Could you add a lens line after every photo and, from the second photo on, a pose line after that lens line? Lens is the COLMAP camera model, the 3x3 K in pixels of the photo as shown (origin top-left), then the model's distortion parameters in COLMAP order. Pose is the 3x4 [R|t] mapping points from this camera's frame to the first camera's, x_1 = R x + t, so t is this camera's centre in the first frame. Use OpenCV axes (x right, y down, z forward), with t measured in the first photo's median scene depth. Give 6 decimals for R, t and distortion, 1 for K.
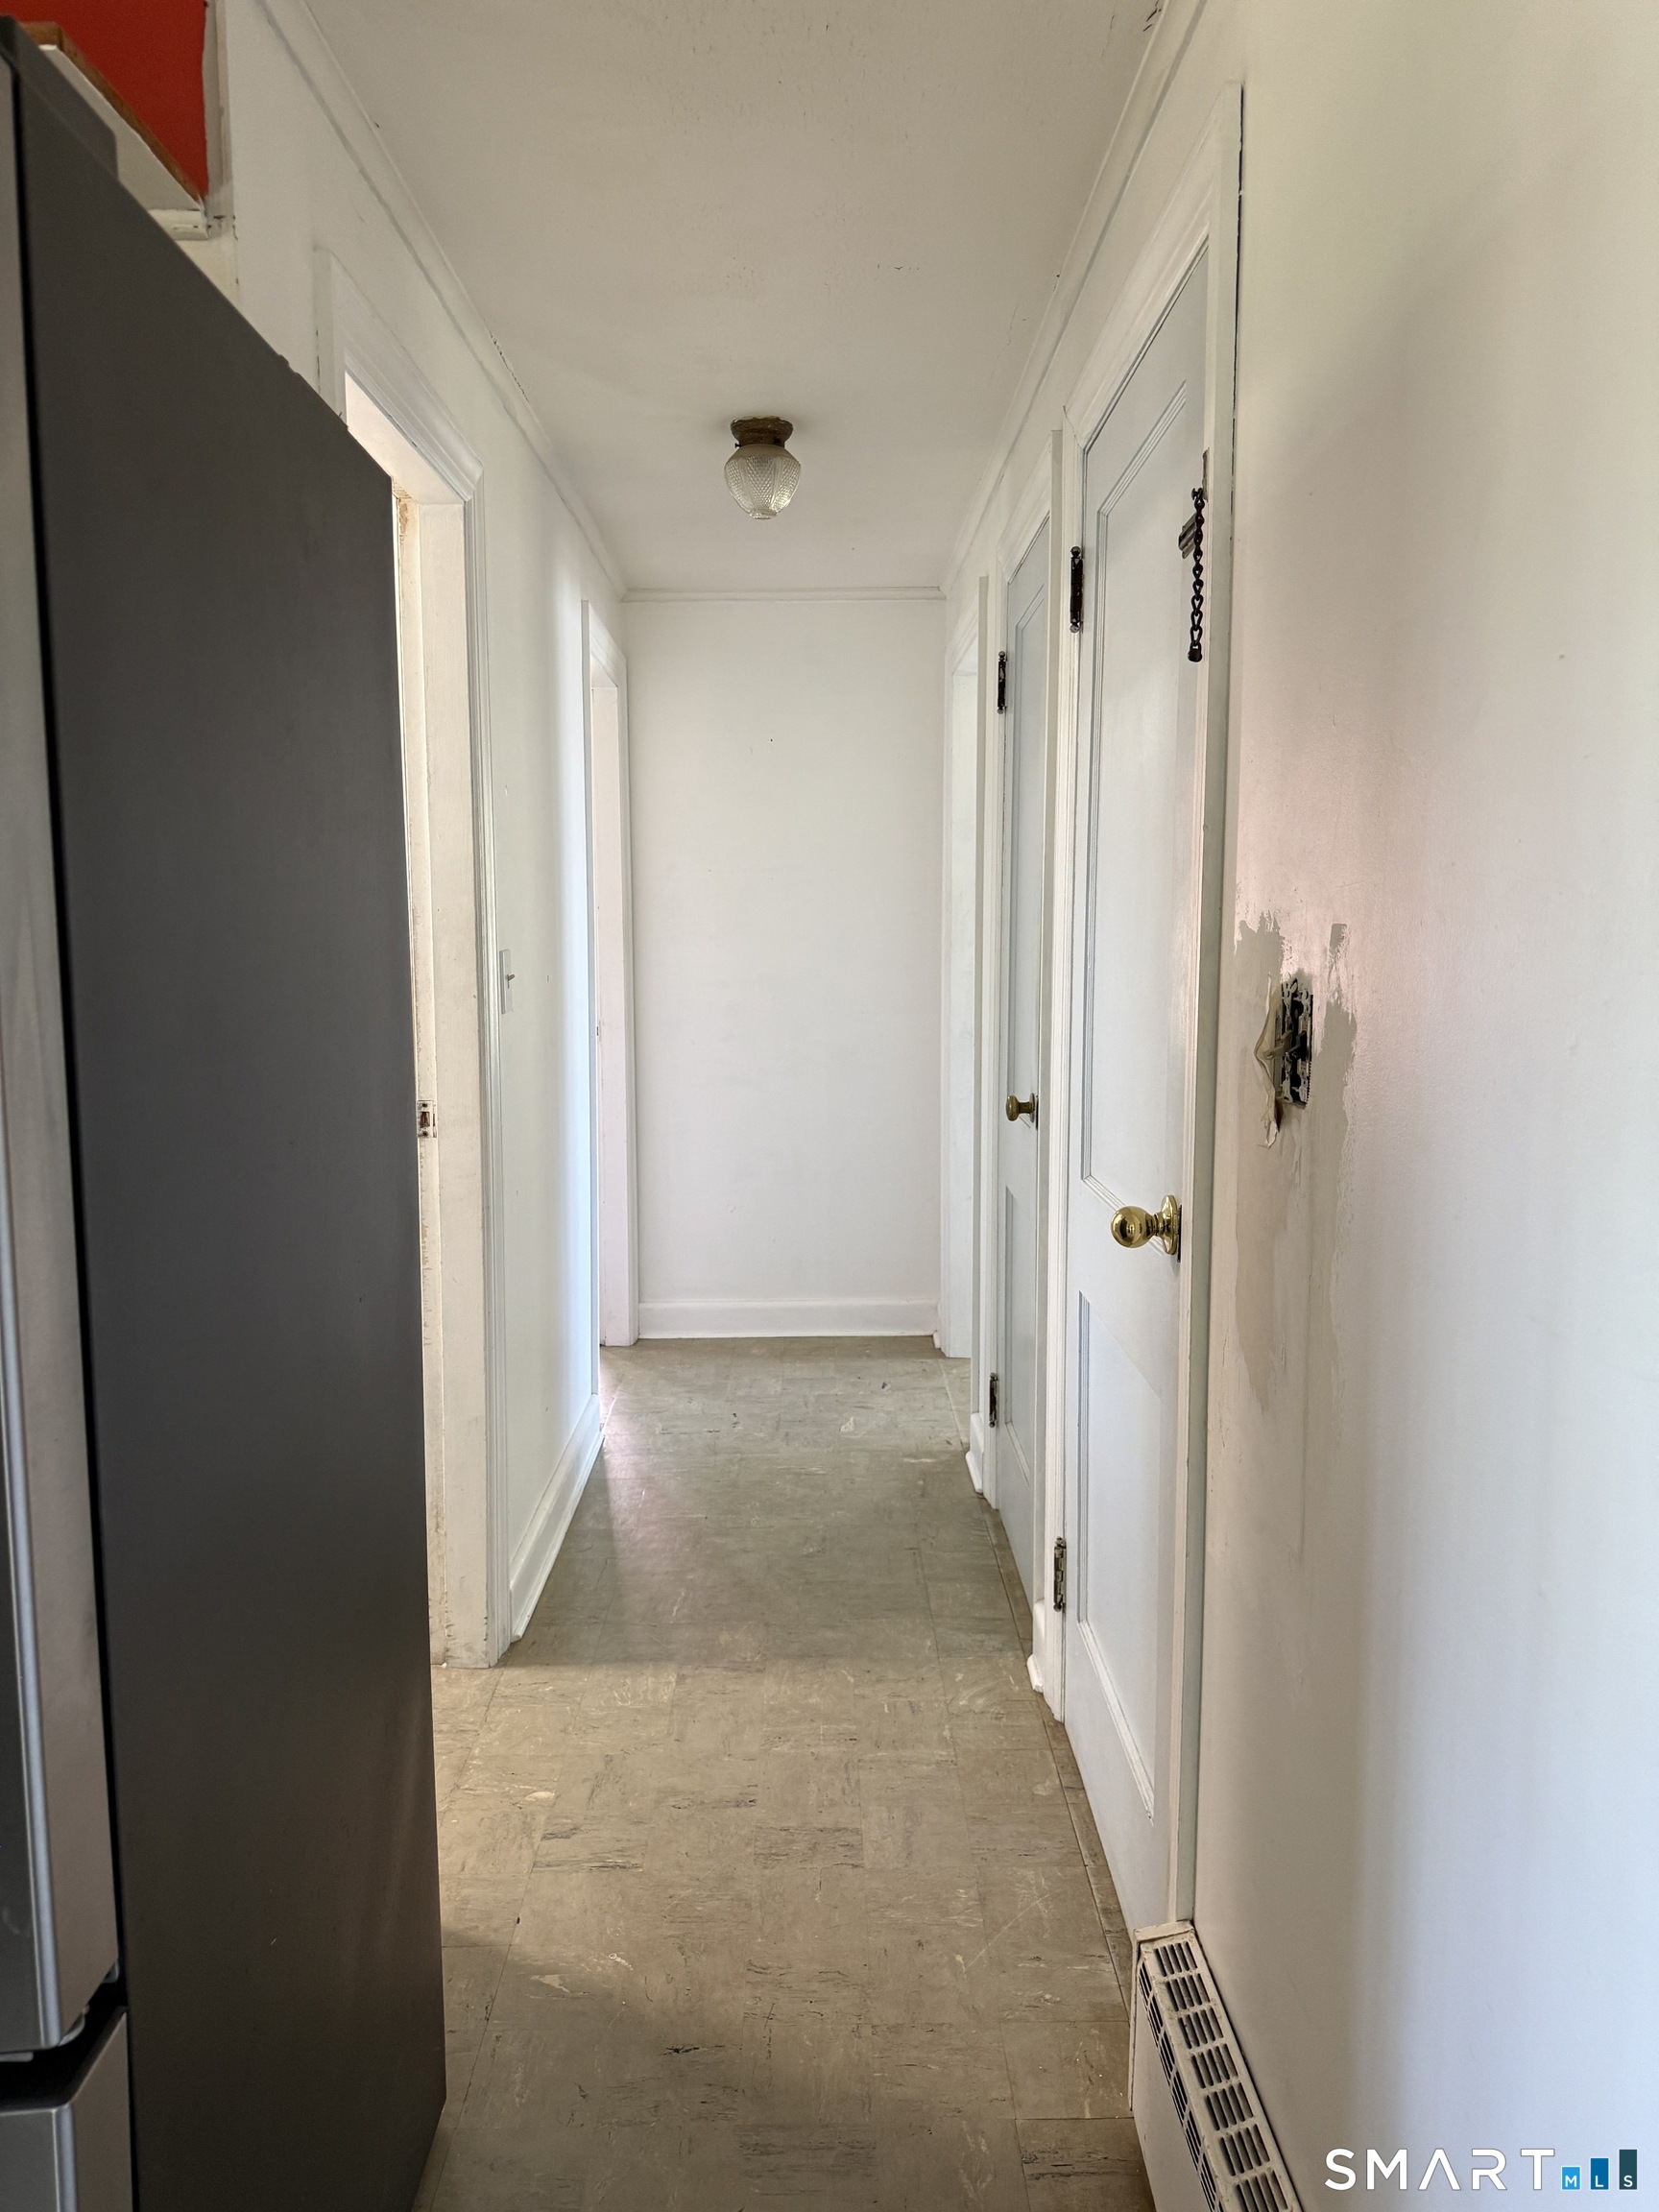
lens RADIAL K [[1584.9, 0, 830.6], [0, 1584.9, 1108.7], [0, 0, 1]] dist [0.055949, -0.006784]
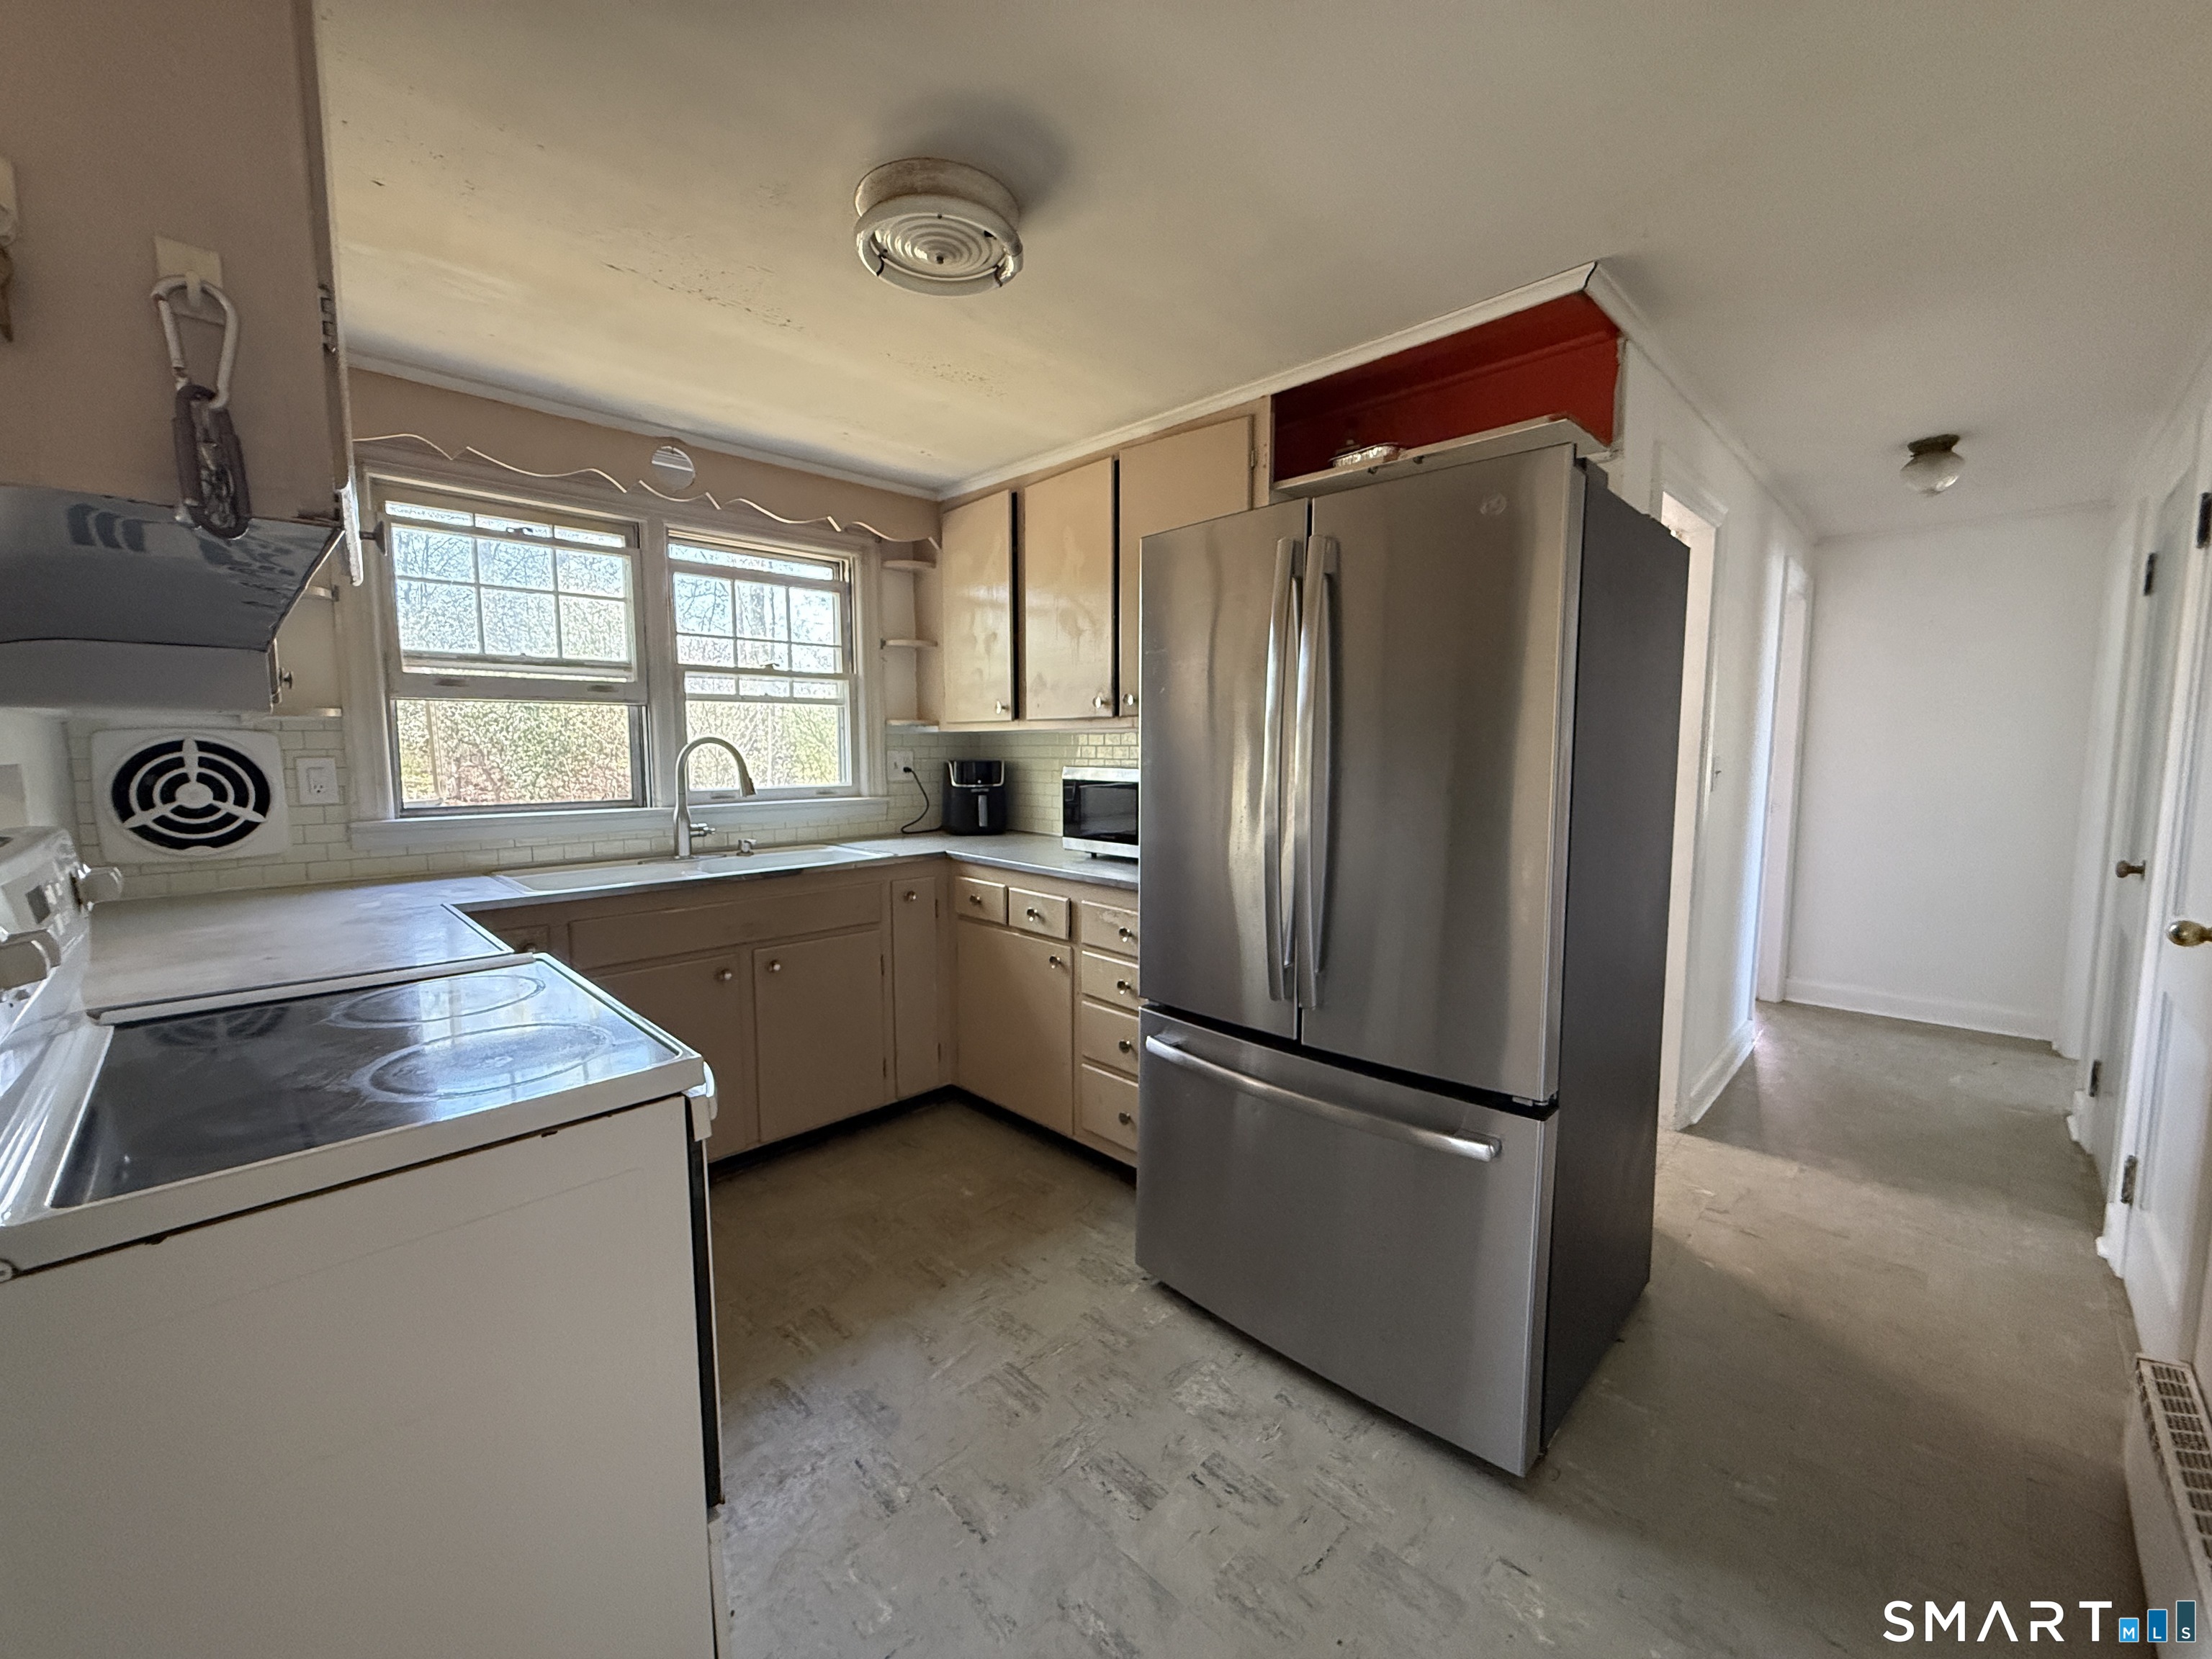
lens RADIAL K [[883.3, 0, 1100.8], [0, 883.3, 832.1], [0, 0, 1]] dist [0.000591, -0.000311]
pose [[0.702951, 0.067924, -0.707988, 0.027094], [-0.080020, 0.996662, 0.016168, 0.027820], [0.706723, 0.045288, 0.706040, -0.243301]]
